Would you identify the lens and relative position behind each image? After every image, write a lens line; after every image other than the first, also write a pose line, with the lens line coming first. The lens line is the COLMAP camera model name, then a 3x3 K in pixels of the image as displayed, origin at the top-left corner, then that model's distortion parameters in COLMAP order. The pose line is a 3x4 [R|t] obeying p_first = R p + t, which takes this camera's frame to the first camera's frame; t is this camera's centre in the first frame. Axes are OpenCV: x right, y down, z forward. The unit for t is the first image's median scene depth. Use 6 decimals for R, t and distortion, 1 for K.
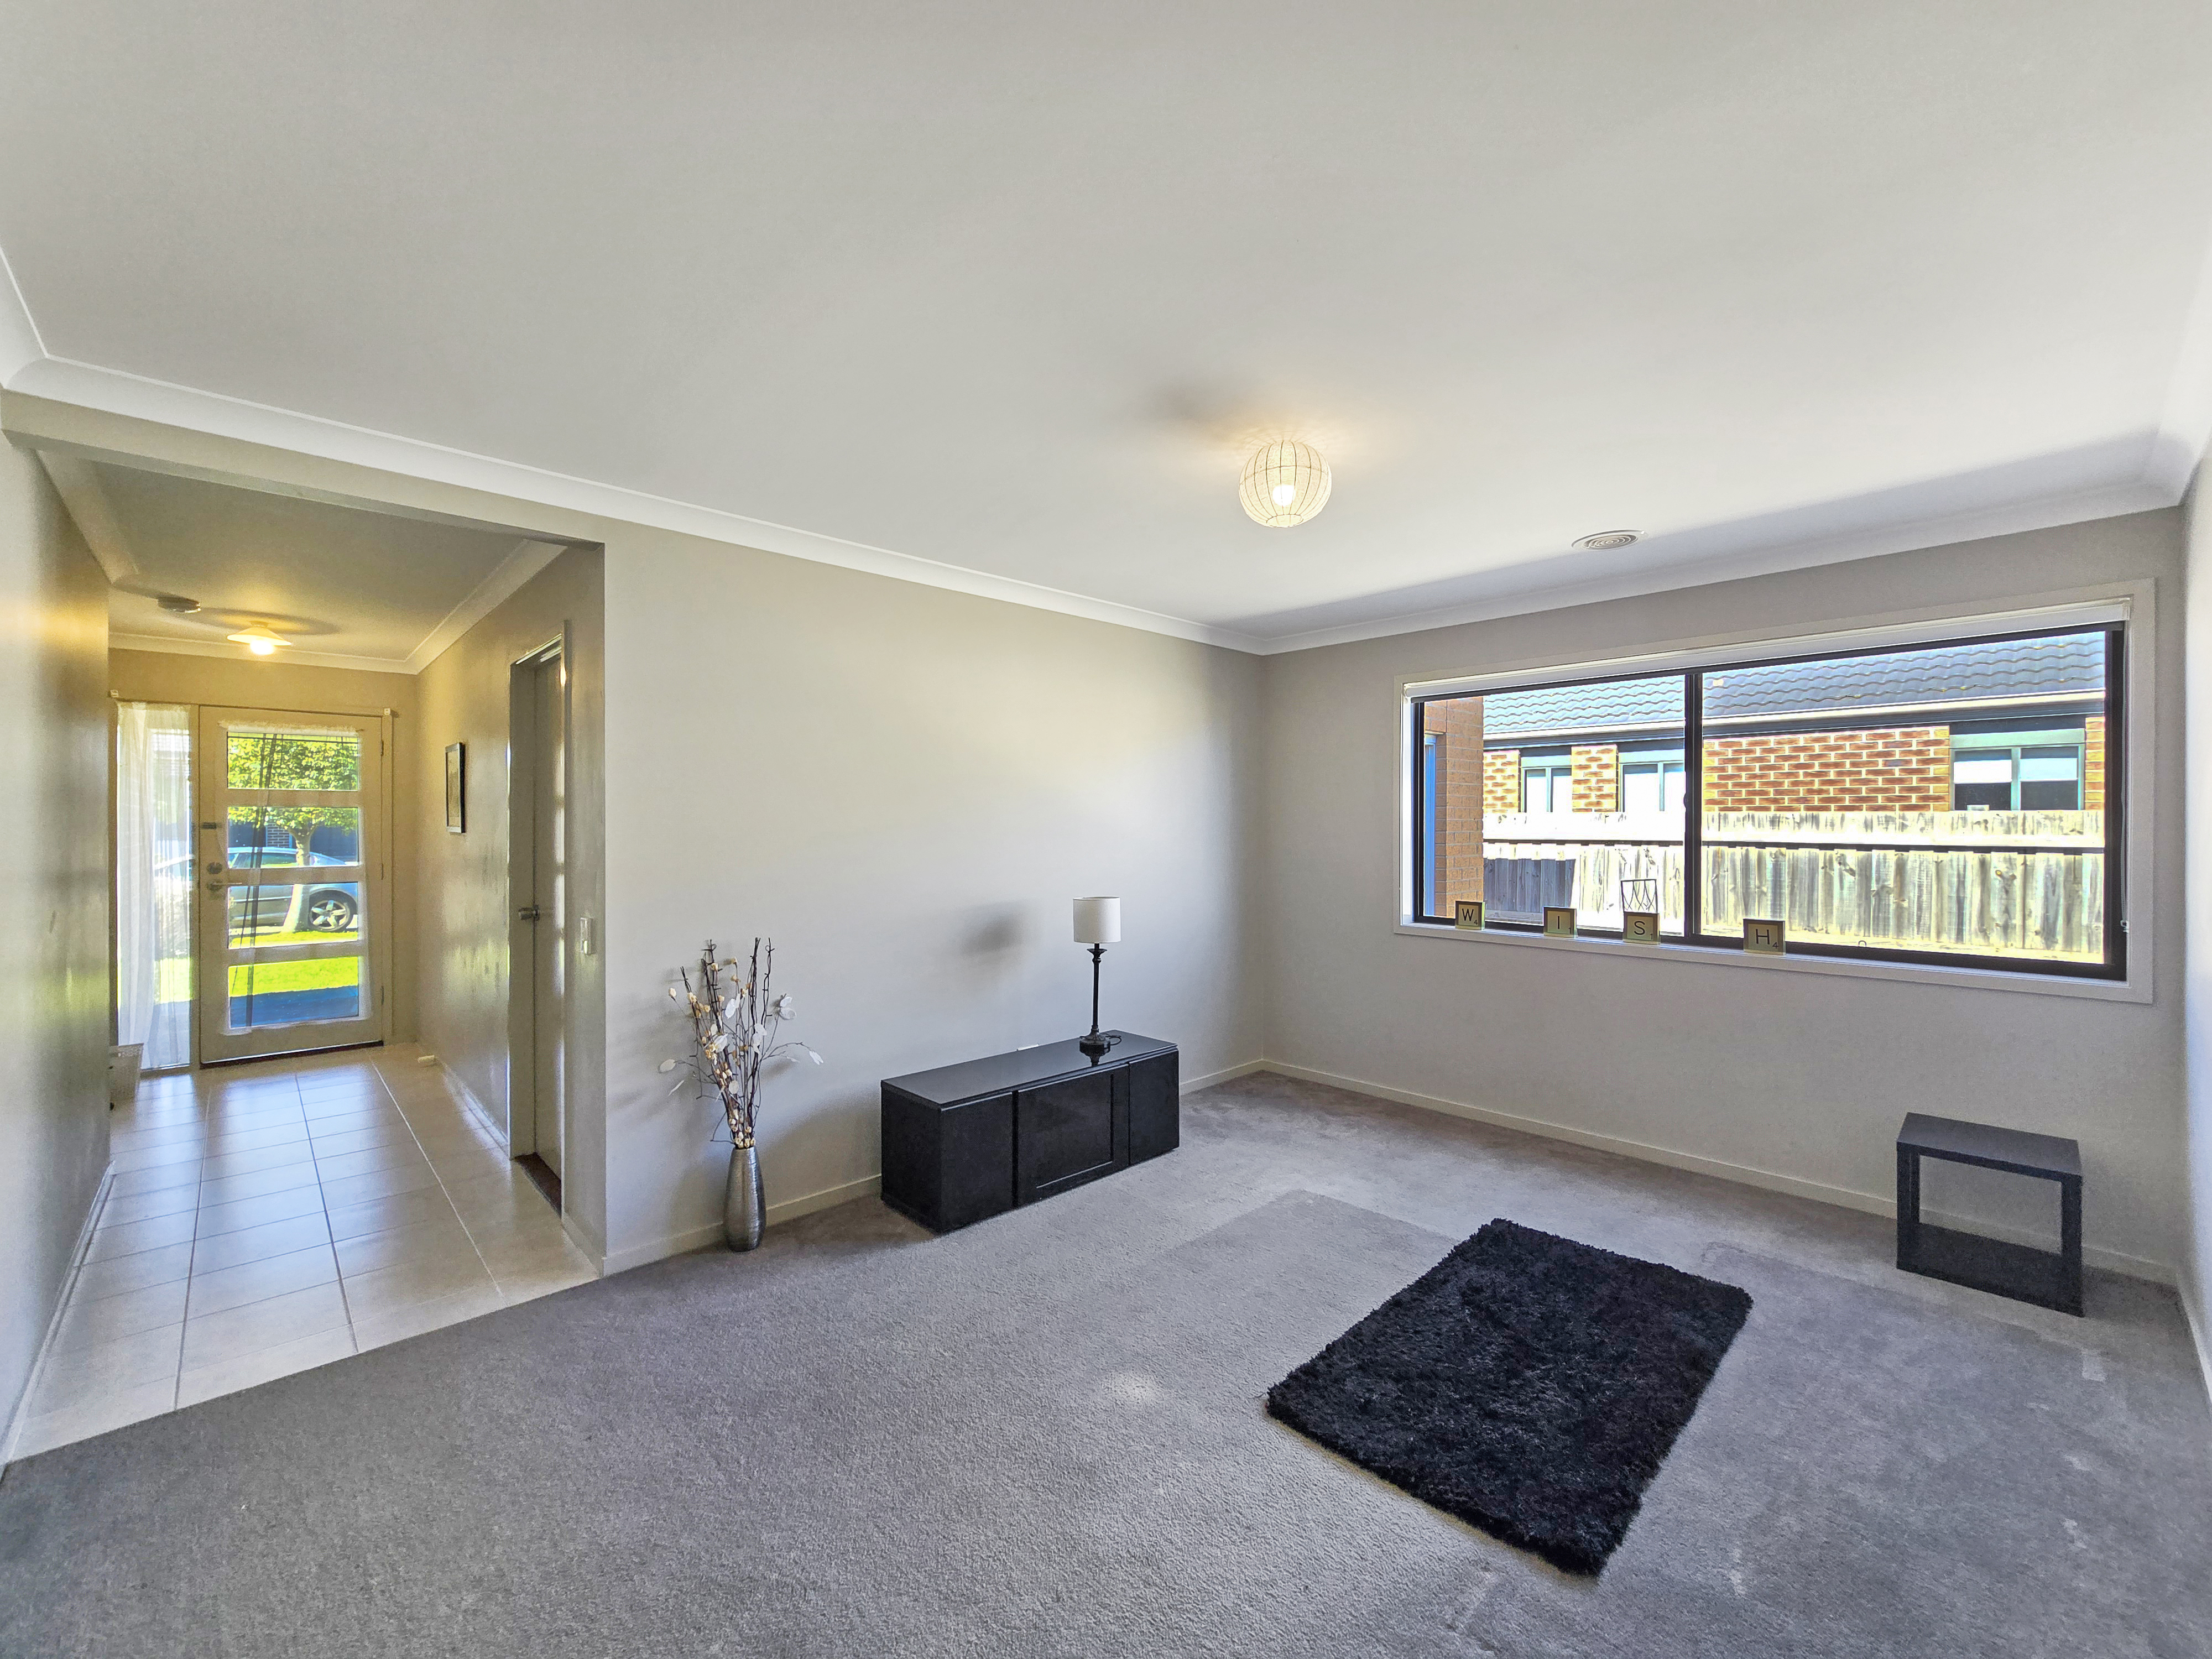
lens RADIAL K [[915.5, 0, 1122.1], [0, 915.5, 835.5], [0, 0, 1]] dist [0.001462, 0.001101]
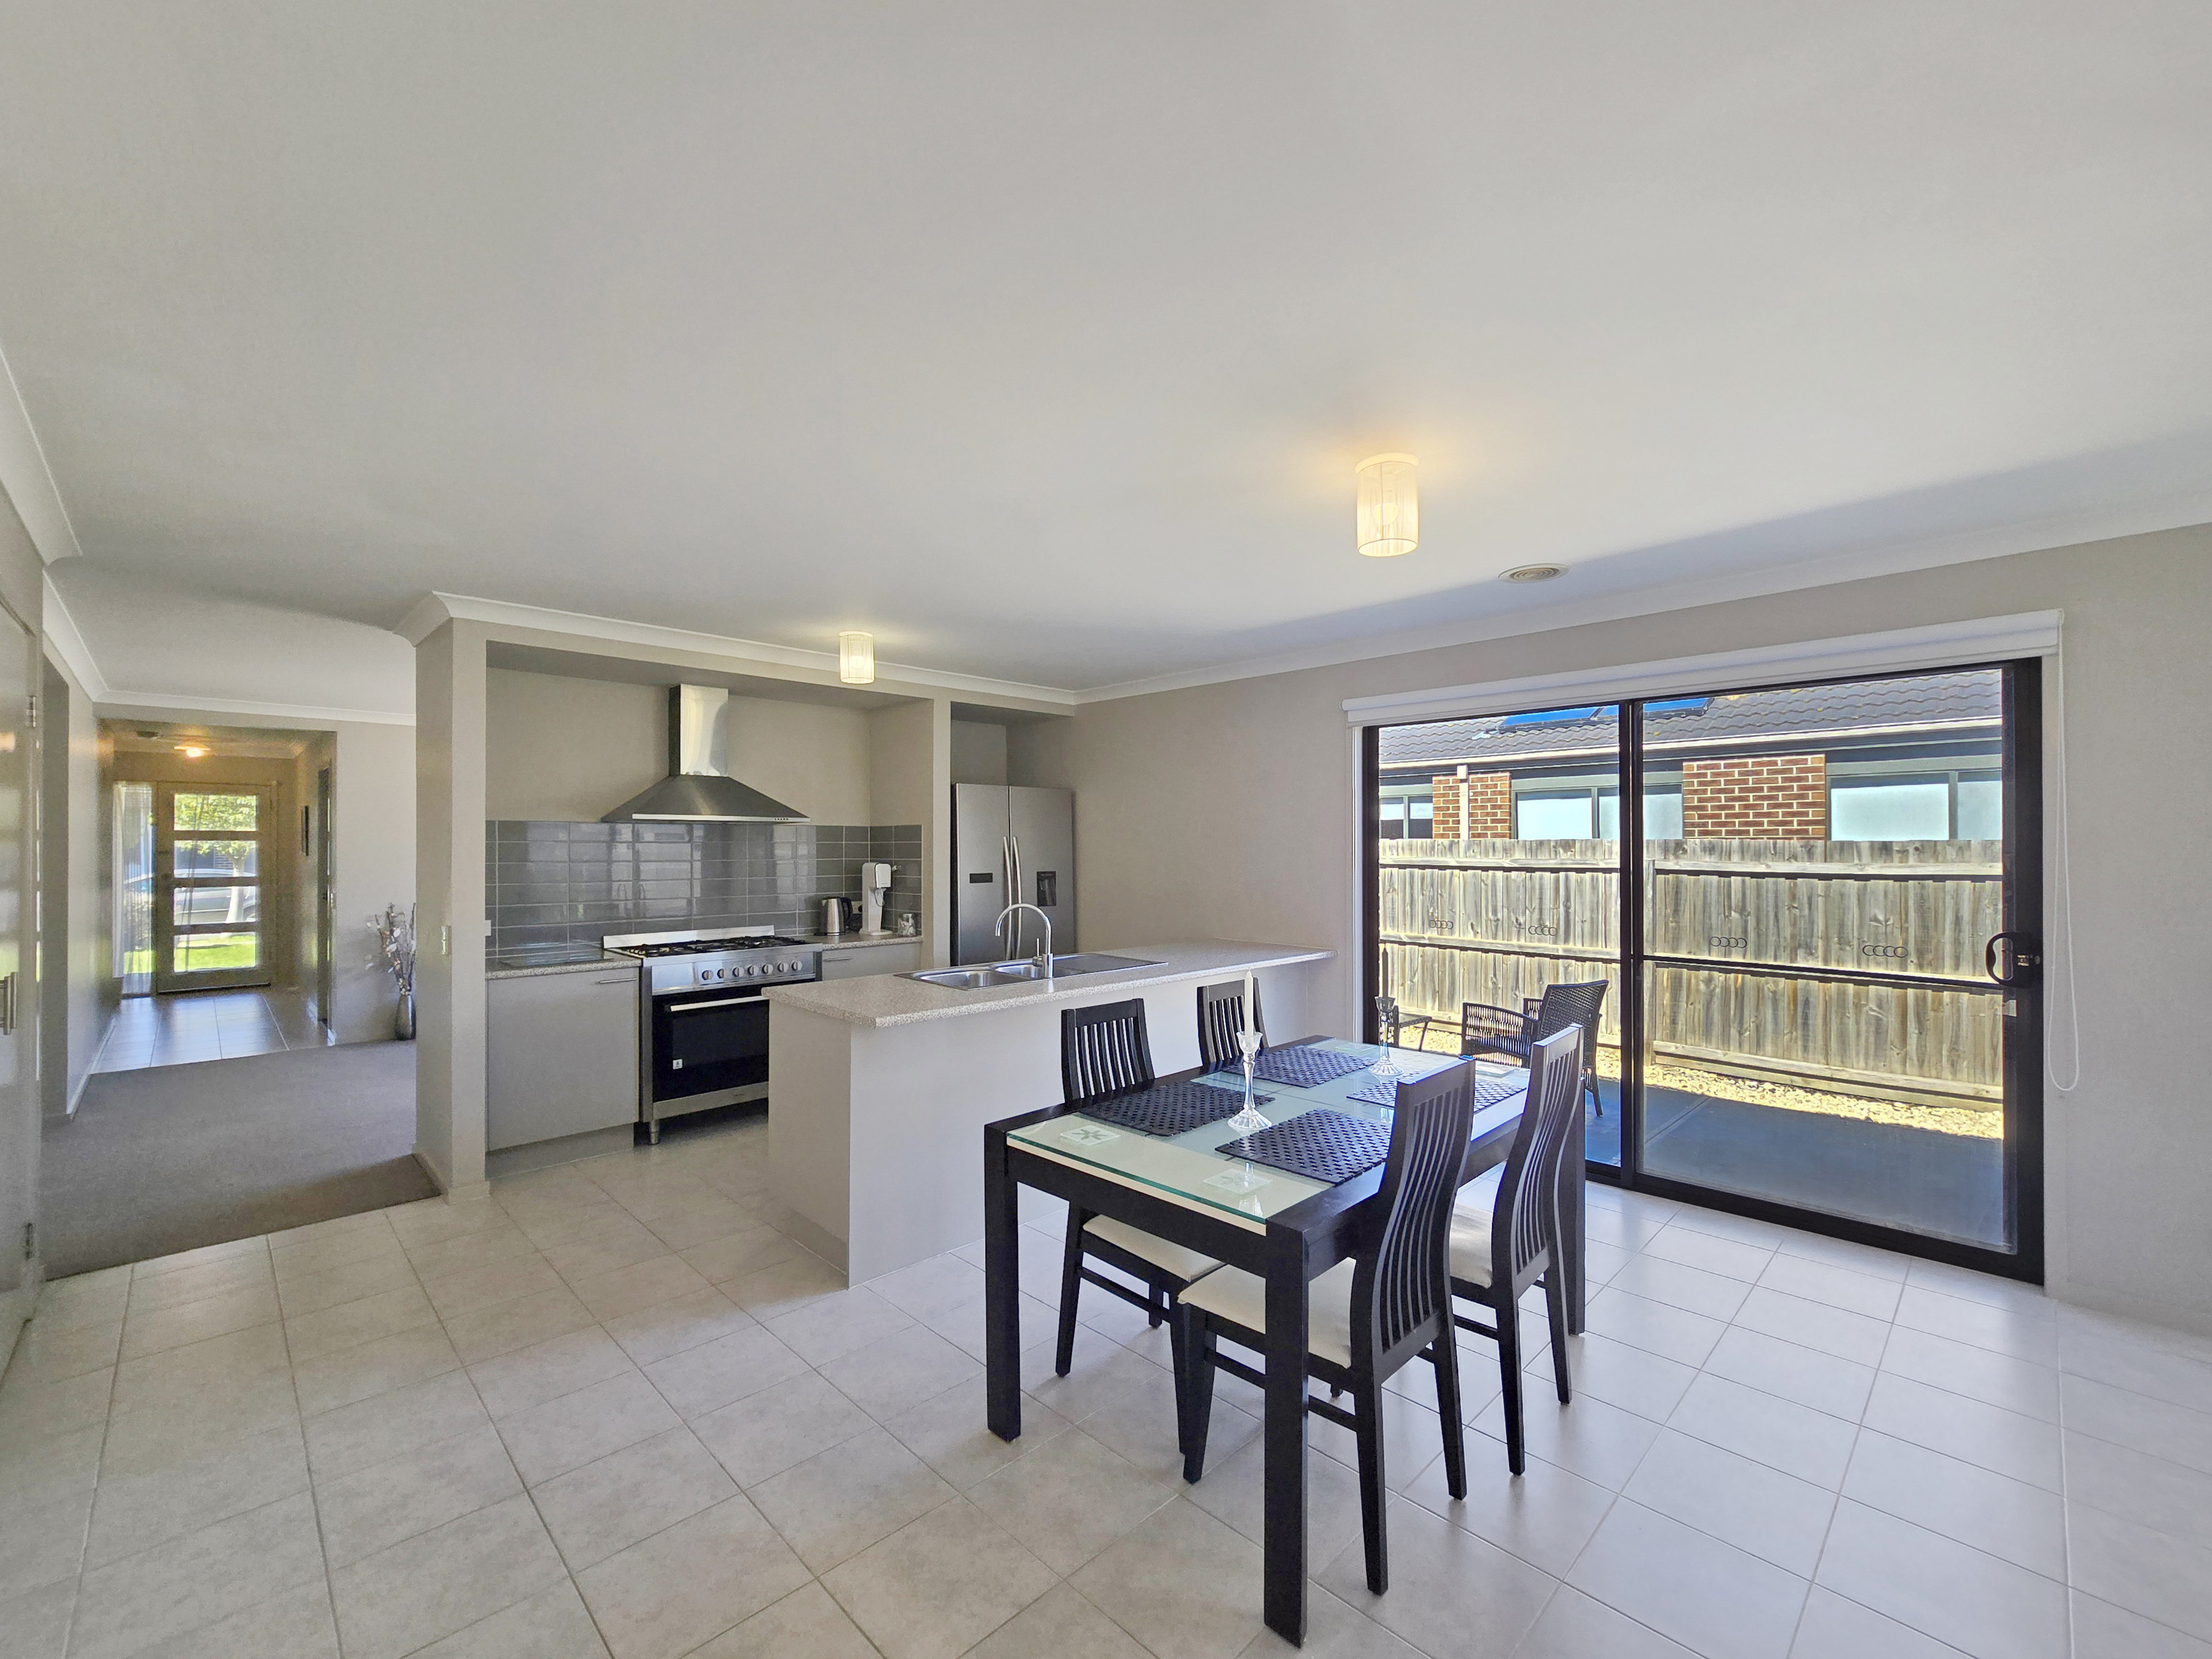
lens RADIAL K [[915.5, 0, 1102.4], [0, 915.5, 847.7], [0, 0, 1]] dist [0.001462, 0.001101]
pose [[0.999920, -0.002732, 0.012378, 0.147234], [0.002900, 0.999904, -0.013574, 0.001875], [-0.012340, 0.013609, 0.999831, -0.147118]]
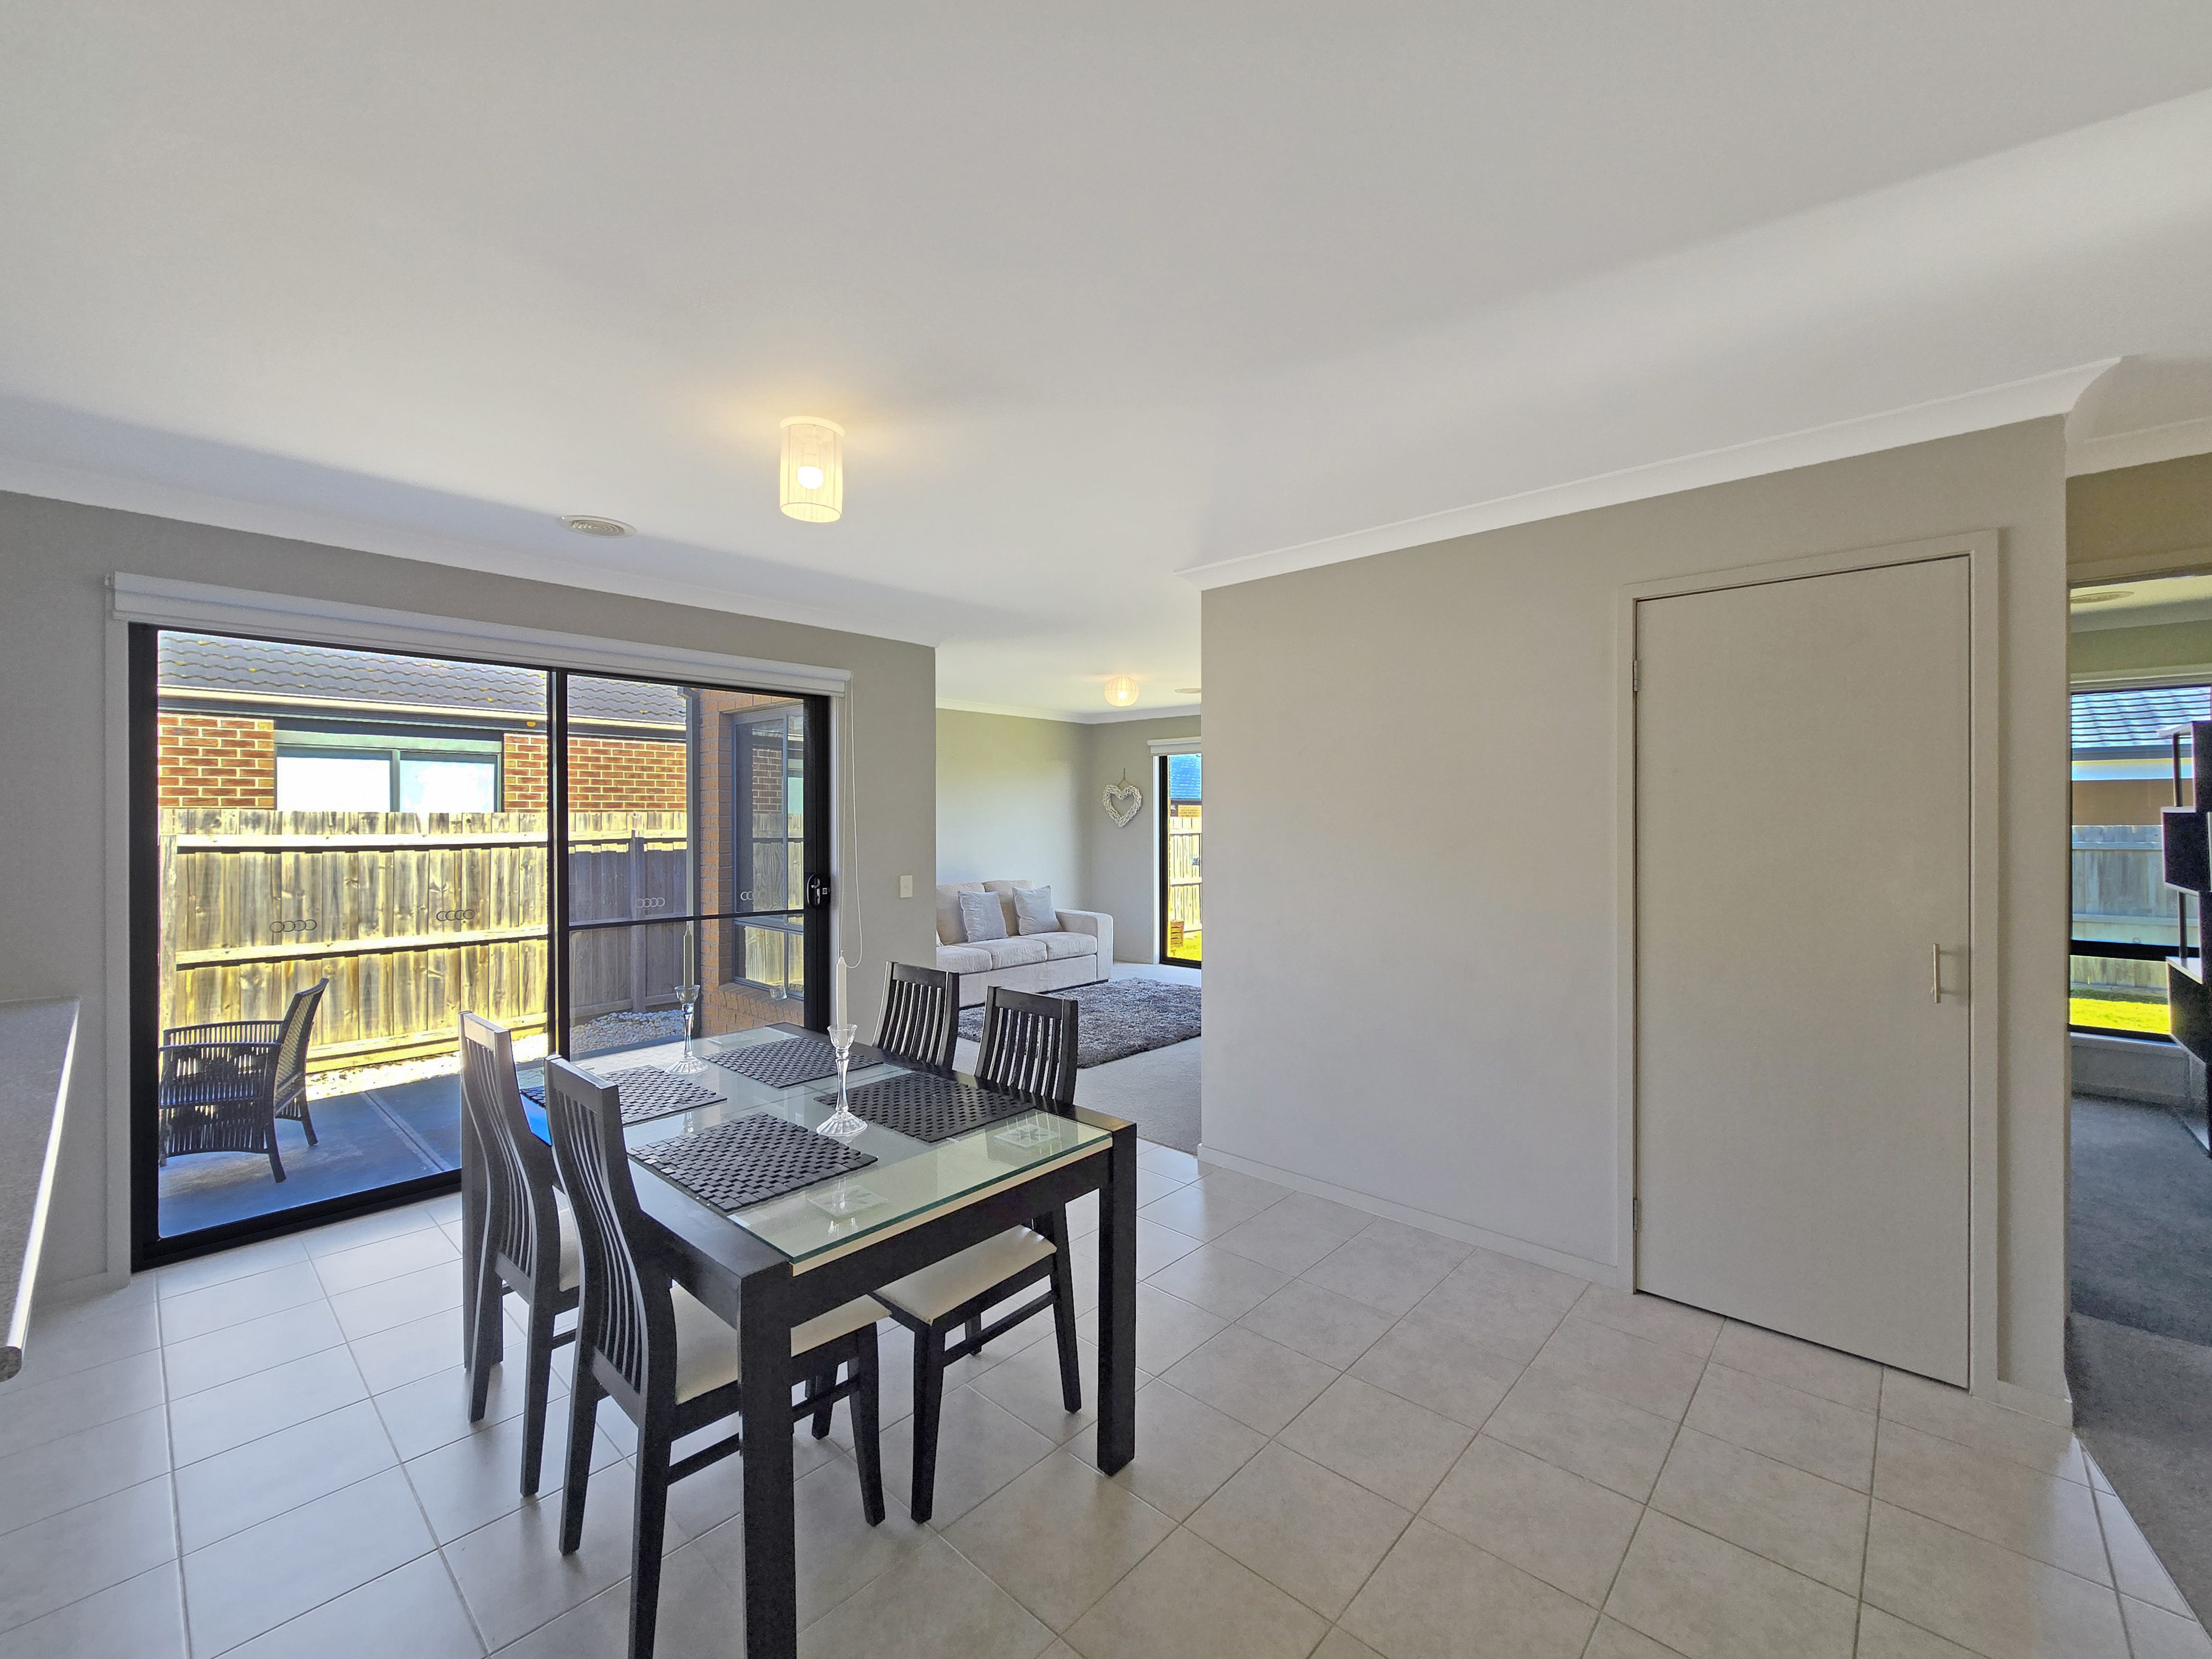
lens RADIAL K [[915.5, 0, 1102.2], [0, 915.5, 812.9], [0, 0, 1]] dist [0.001462, 0.001101]
pose [[-0.052659, 0.002954, 0.998608, -0.412063], [0.015082, 0.999884, -0.002162, -0.008517], [-0.998499, 0.014947, -0.052697, 0.456228]]
